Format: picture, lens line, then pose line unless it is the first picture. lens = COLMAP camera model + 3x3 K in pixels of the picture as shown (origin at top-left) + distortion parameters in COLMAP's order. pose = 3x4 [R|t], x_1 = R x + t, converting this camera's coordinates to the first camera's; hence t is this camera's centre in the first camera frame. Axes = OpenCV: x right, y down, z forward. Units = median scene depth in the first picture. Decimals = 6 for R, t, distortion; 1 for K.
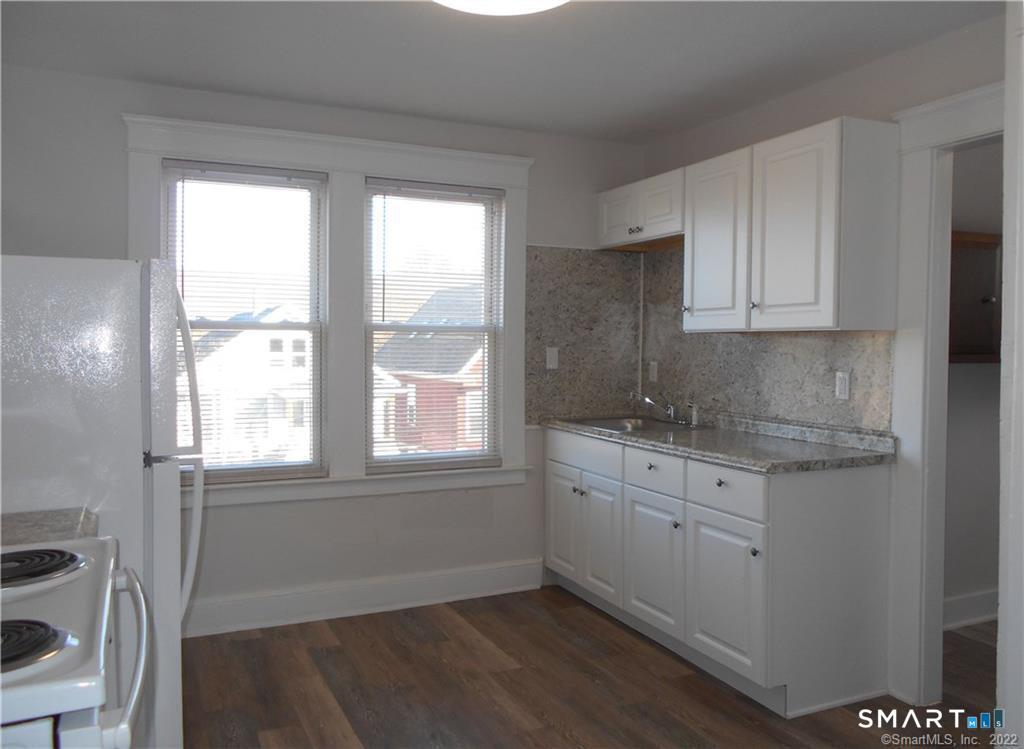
lens RADIAL K [[818.3, 0, 512.0], [0, 818.3, 374.5], [0, 0, 1]] dist [-0.005491, -0.002591]
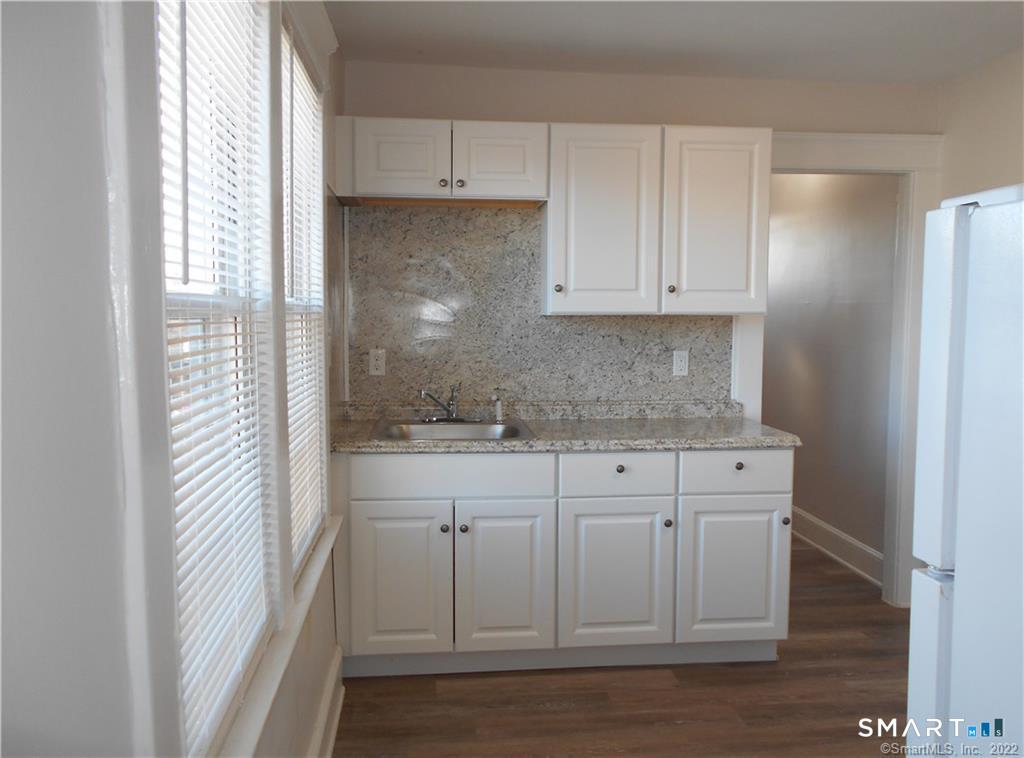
lens RADIAL K [[821.8, 0, 512.0], [0, 821.8, 379.0], [0, 0, 1]] dist [0.002592, 0.001744]
pose [[0.320816, -0.081426, 0.943635, -0.550662], [0.037344, 0.996610, 0.073301, -0.042384], [-0.946405, 0.011723, 0.322769, 0.652009]]
